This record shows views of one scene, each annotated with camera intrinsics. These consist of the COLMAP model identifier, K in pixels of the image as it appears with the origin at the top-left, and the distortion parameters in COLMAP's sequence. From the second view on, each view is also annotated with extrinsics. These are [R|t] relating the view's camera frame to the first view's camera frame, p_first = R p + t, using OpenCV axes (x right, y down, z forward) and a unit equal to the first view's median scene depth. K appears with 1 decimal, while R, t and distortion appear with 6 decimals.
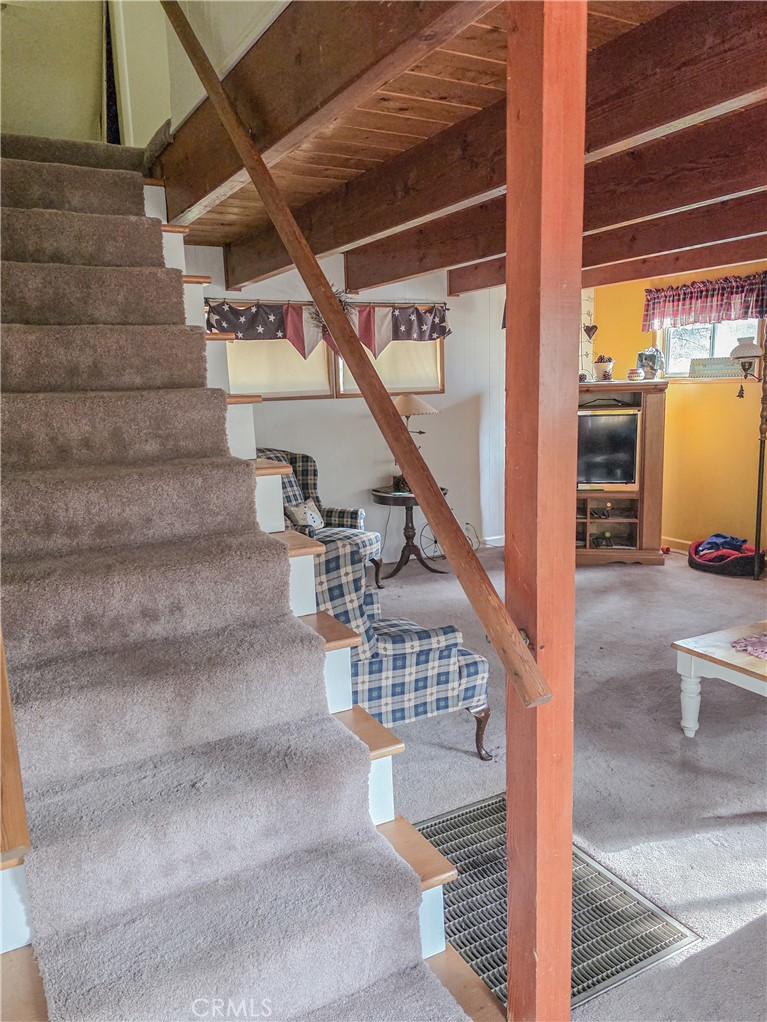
lens RADIAL K [[781.1, 0, 383.7], [0, 781.1, 515.8], [0, 0, 1]] dist [0.057719, -0.031008]
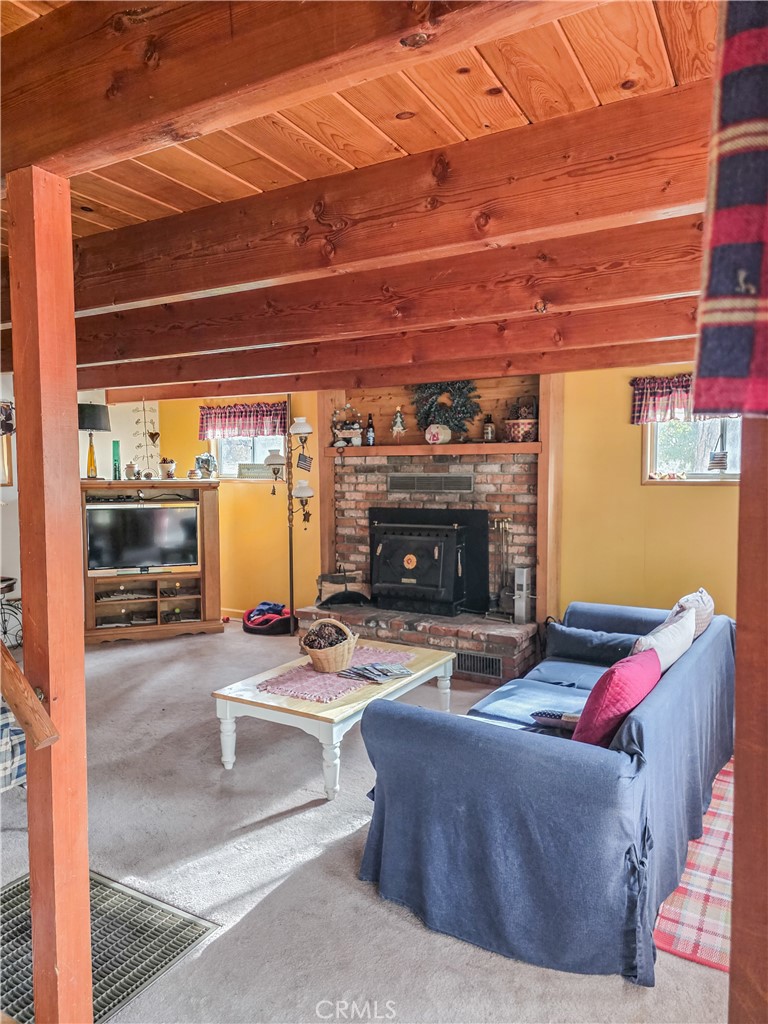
lens RADIAL K [[694.9, 0, 391.3], [0, 694.9, 510.0], [0, 0, 1]] dist [0.077559, -0.075020]
pose [[0.851686, -0.003563, 0.524040, 0.018955], [0.067922, 0.992293, -0.103641, 0.006495], [-0.519632, 0.123863, 0.845364, -0.062605]]
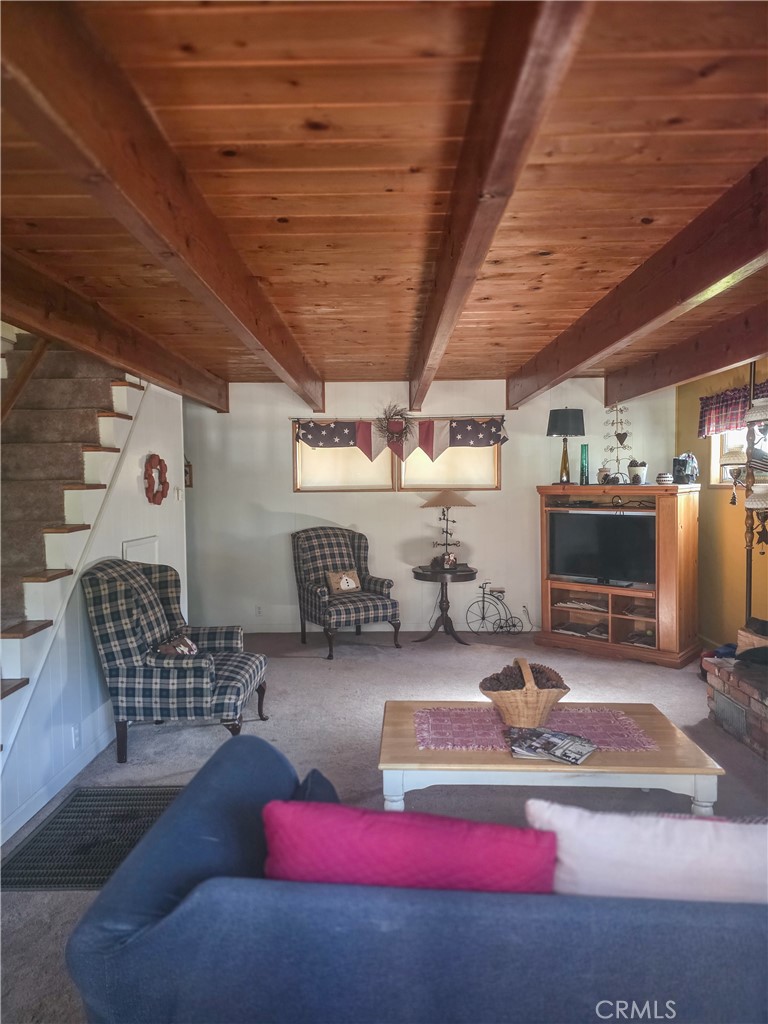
lens RADIAL K [[694.9, 0, 391.0], [0, 694.9, 510.7], [0, 0, 1]] dist [0.077559, -0.075020]
pose [[0.862400, 0.044948, -0.504227, 0.552387], [-0.105010, 0.990269, -0.091328, -0.018014], [0.495216, 0.131711, 0.858728, 0.037635]]
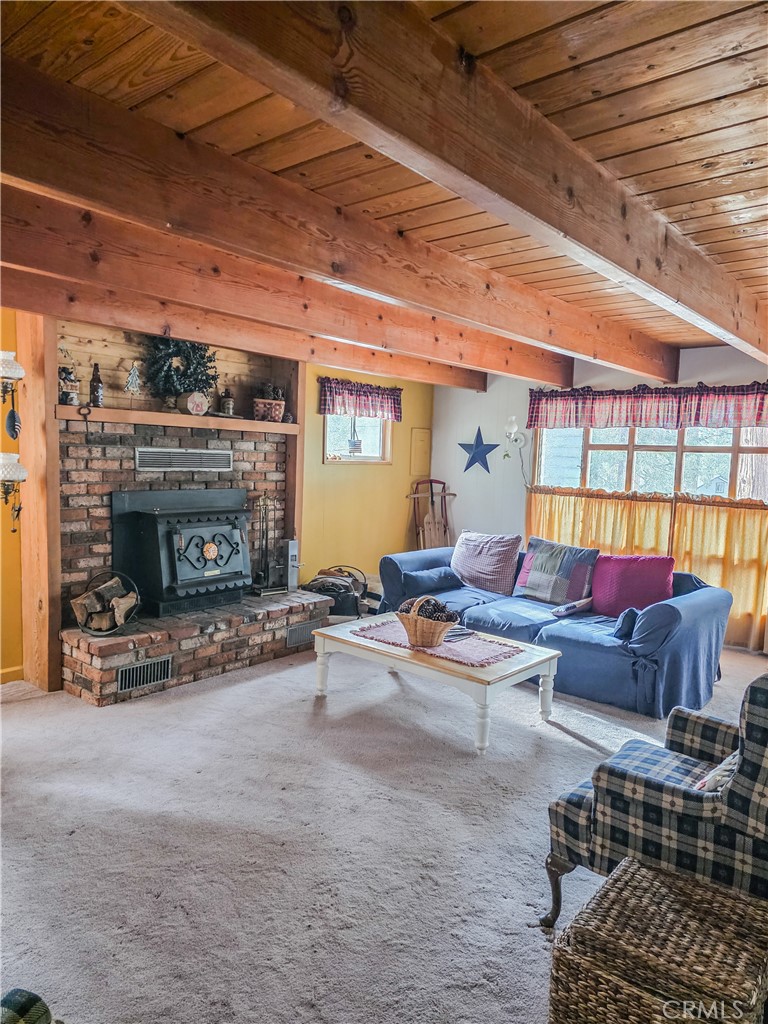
lens RADIAL K [[694.9, 0, 386.1], [0, 694.9, 514.8], [0, 0, 1]] dist [0.077559, -0.075020]
pose [[-0.386071, -0.057833, 0.920654, -0.312251], [0.137684, 0.983241, 0.119501, -0.136413], [-0.912136, 0.172896, -0.371639, 0.870429]]
